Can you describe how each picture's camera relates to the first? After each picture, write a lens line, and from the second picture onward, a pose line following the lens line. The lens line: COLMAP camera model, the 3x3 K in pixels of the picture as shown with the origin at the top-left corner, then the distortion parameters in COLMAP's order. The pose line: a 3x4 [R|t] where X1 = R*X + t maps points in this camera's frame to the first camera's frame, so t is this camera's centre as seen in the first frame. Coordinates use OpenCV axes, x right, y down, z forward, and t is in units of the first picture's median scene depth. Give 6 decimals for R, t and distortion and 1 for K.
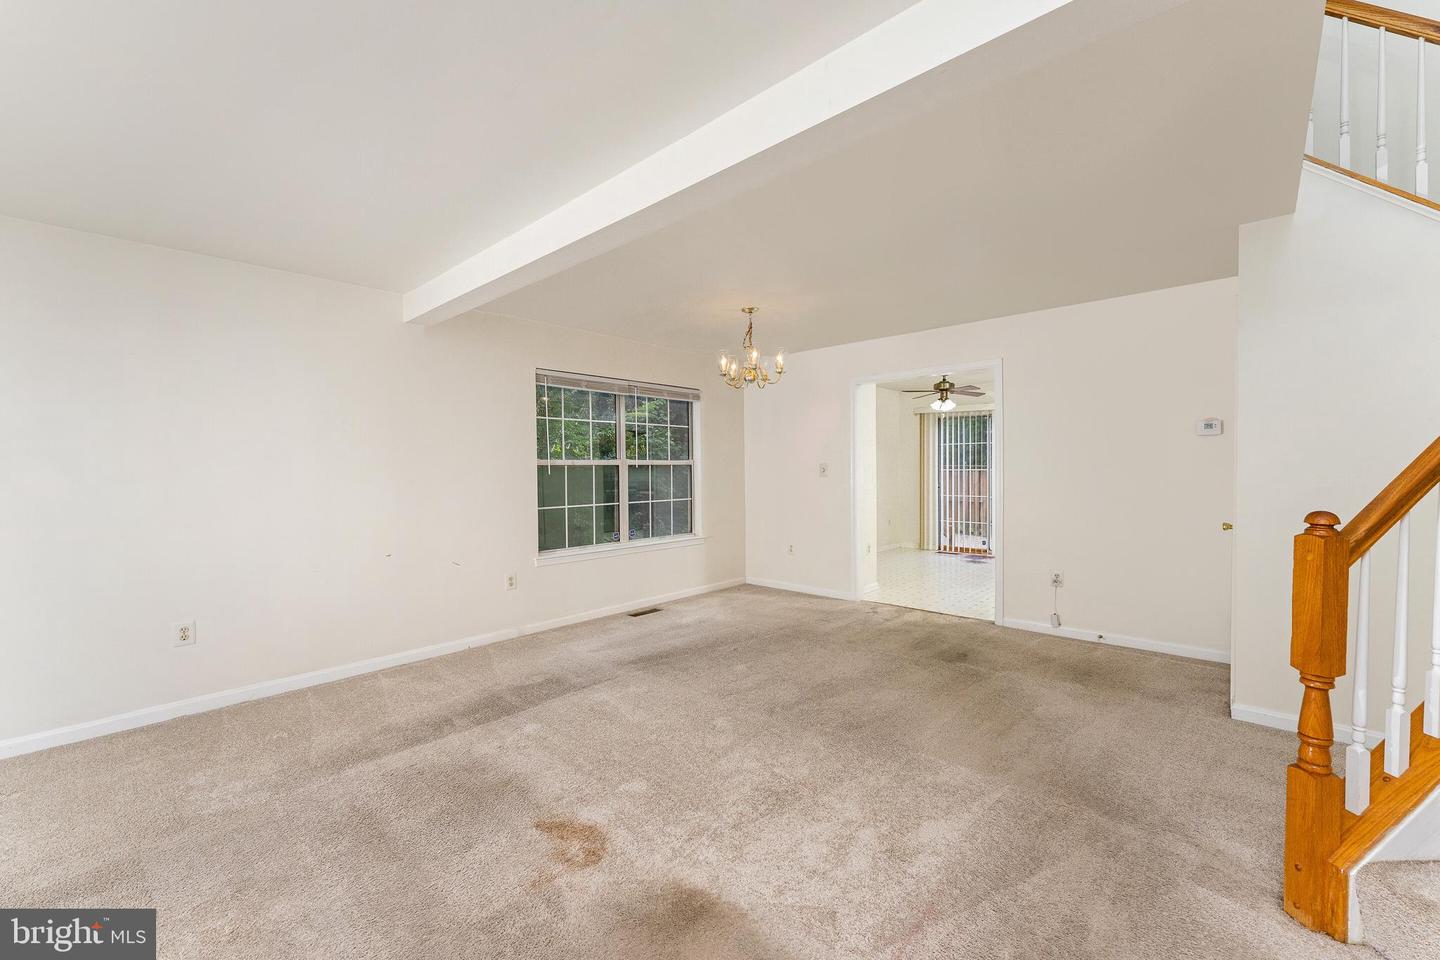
lens RADIAL K [[587.4, 0, 725.8], [0, 587.4, 488.0], [0, 0, 1]] dist [0.000782, -0.000814]
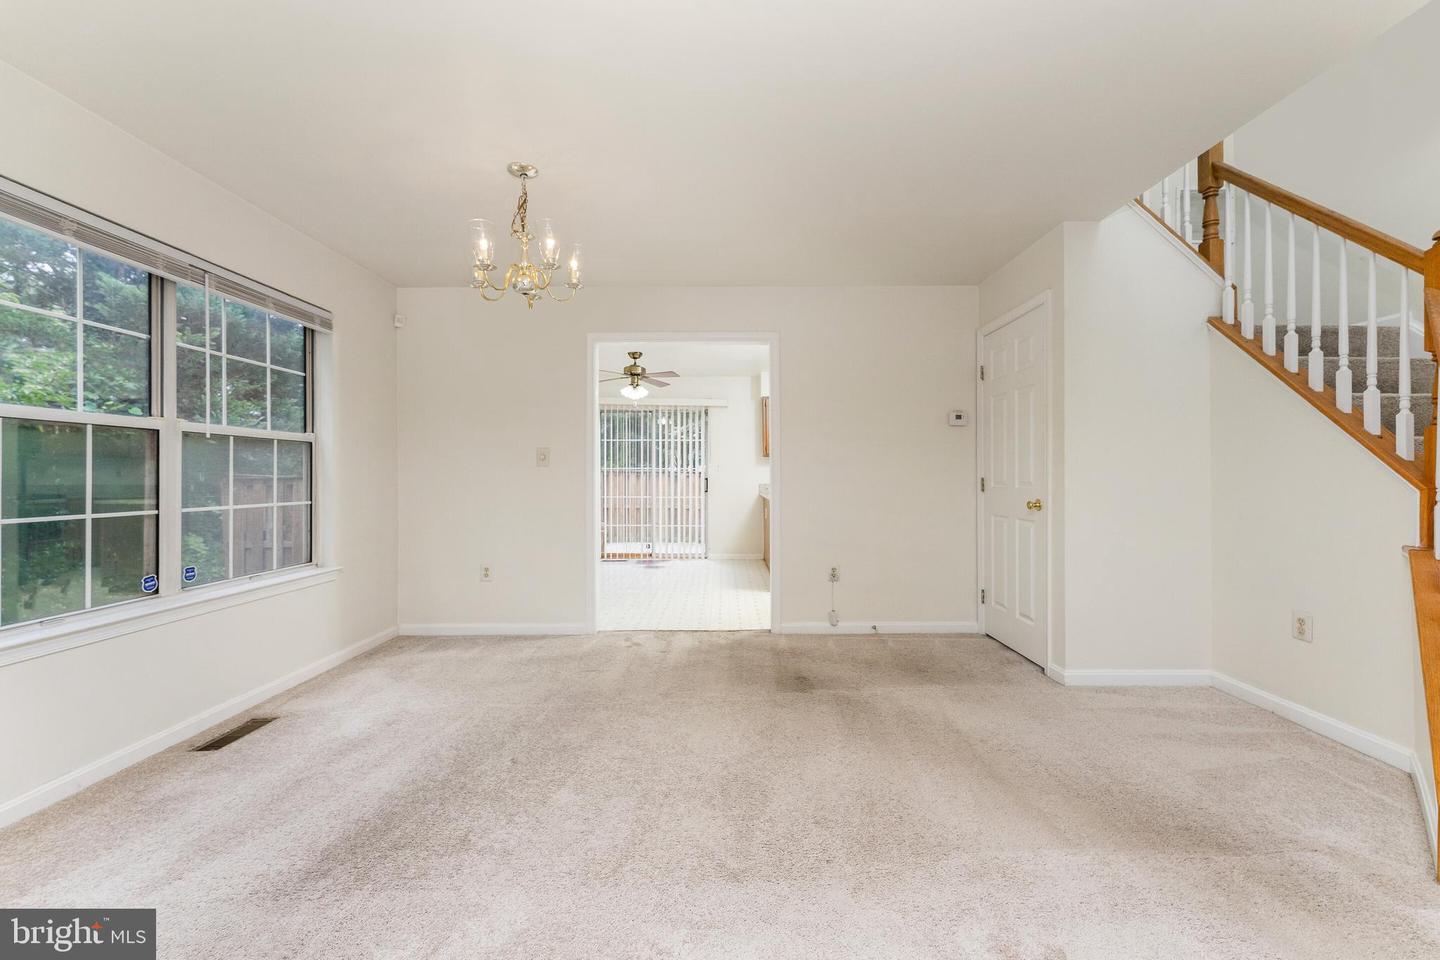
lens RADIAL K [[587.4, 0, 729.6], [0, 587.4, 477.8], [0, 0, 1]] dist [0.000782, -0.000814]
pose [[0.731087, 0.005308, 0.682263, -0.188831], [0.019276, 0.999410, -0.028431, 0.023784], [-0.682012, 0.033937, 0.730553, 0.392352]]
